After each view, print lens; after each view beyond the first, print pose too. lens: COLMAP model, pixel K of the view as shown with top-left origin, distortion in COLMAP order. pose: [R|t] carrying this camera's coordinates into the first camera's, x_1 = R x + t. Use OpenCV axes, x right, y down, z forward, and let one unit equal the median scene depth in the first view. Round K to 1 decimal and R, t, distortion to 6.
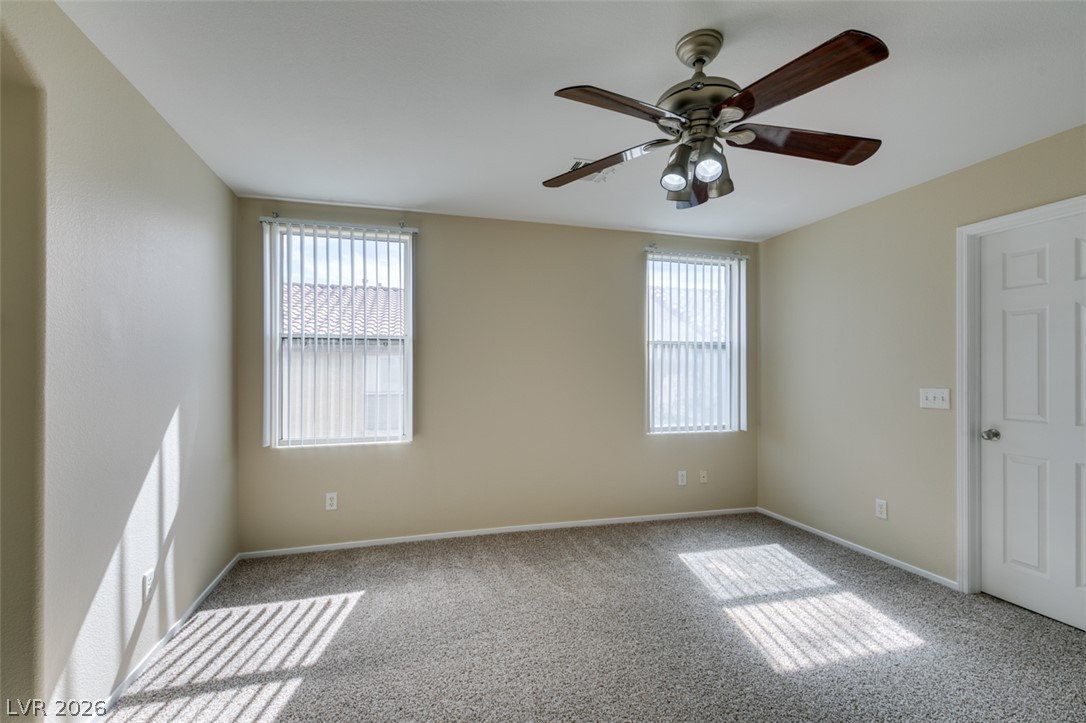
lens RADIAL K [[482.7, 0, 540.9], [0, 482.7, 367.4], [0, 0, 1]] dist [0.002382, -0.000249]
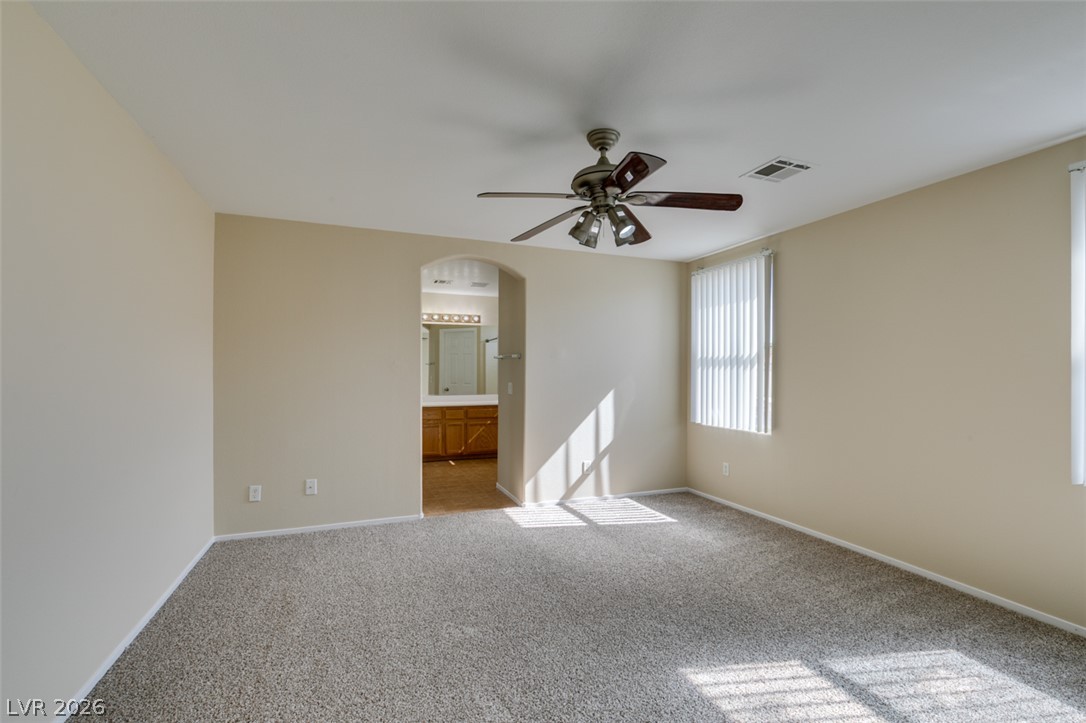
lens RADIAL K [[482.7, 0, 540.9], [0, 482.7, 367.4], [0, 0, 1]] dist [0.002382, -0.000249]
pose [[0.097379, -0.003972, -0.995239, 1.165247], [0.001972, 0.999991, -0.003798, -0.003625], [0.995245, -0.001593, 0.097386, 0.478494]]
